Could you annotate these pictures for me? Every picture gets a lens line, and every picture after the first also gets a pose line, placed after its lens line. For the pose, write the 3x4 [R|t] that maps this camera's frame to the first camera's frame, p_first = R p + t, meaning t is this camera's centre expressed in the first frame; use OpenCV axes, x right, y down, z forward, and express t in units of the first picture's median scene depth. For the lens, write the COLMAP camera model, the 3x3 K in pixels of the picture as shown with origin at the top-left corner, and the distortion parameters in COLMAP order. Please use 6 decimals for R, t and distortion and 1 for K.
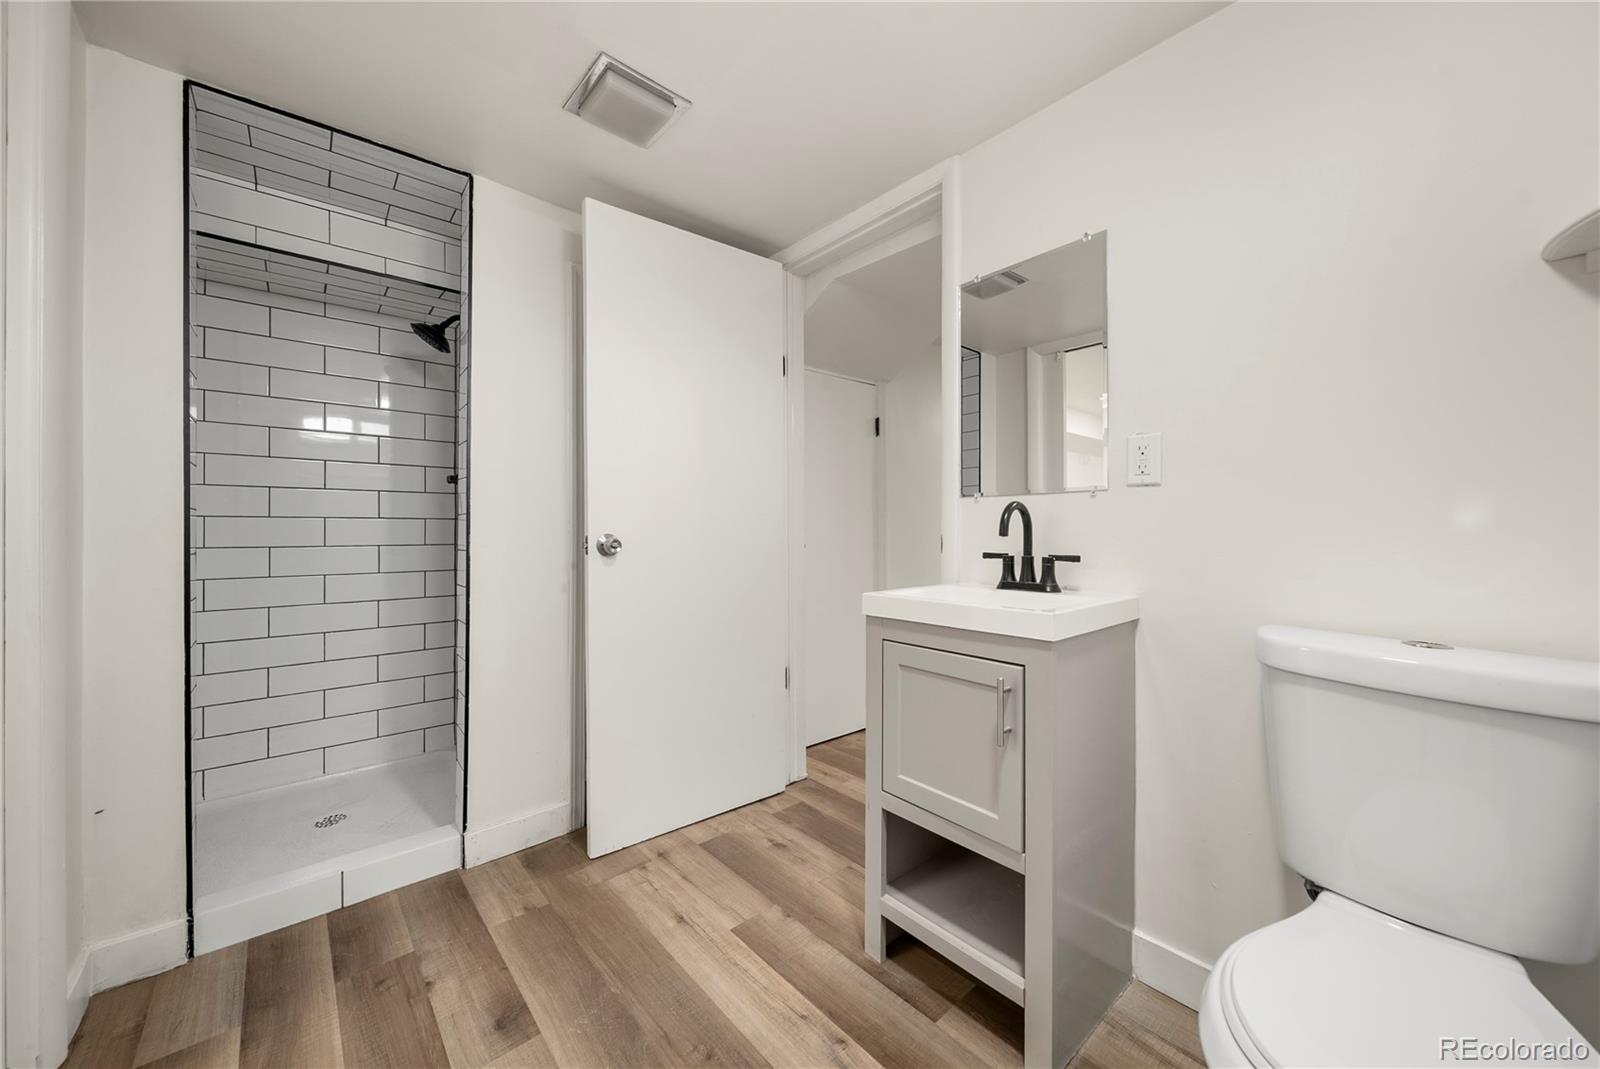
lens RADIAL K [[578.0, 0, 788.1], [0, 578.0, 527.8], [0, 0, 1]] dist [-0.003309, -0.000588]
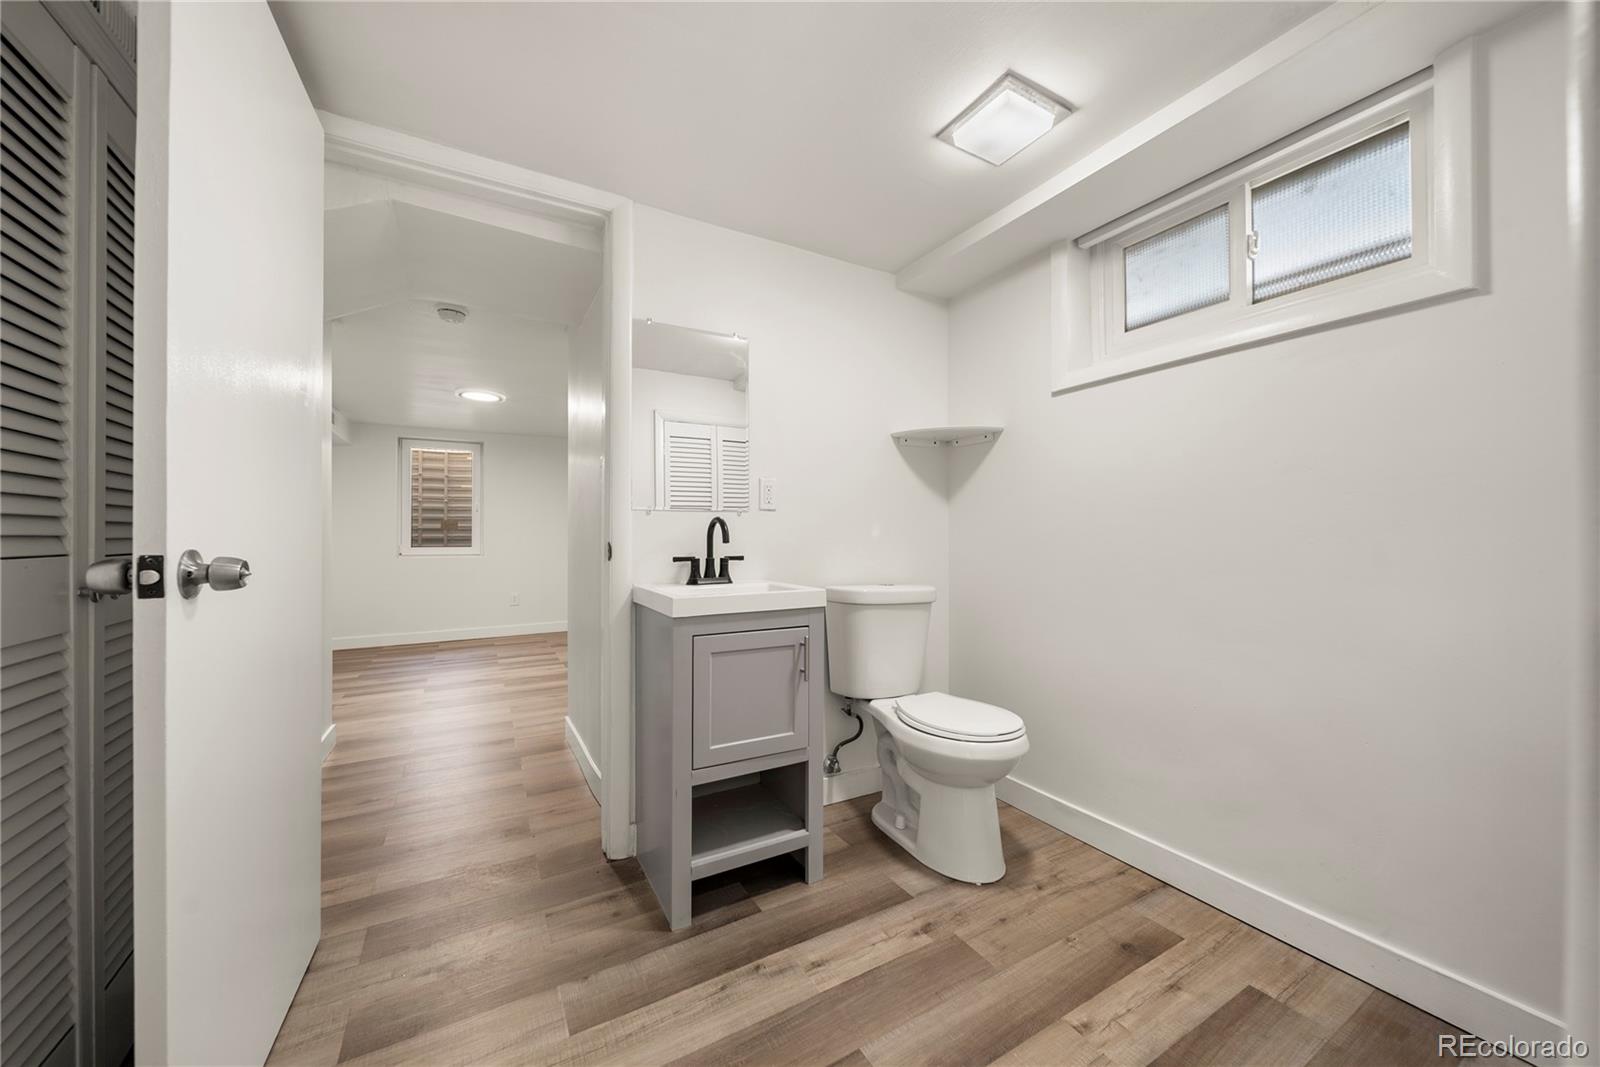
lens RADIAL K [[578.0, 0, 785.9], [0, 578.0, 534.5], [0, 0, 1]] dist [-0.003309, -0.000588]
pose [[0.210498, 0.000155, 0.977594, -0.905989], [-0.003154, 0.999995, 0.000520, -0.006391], [-0.977589, -0.003193, 0.210497, 0.590103]]
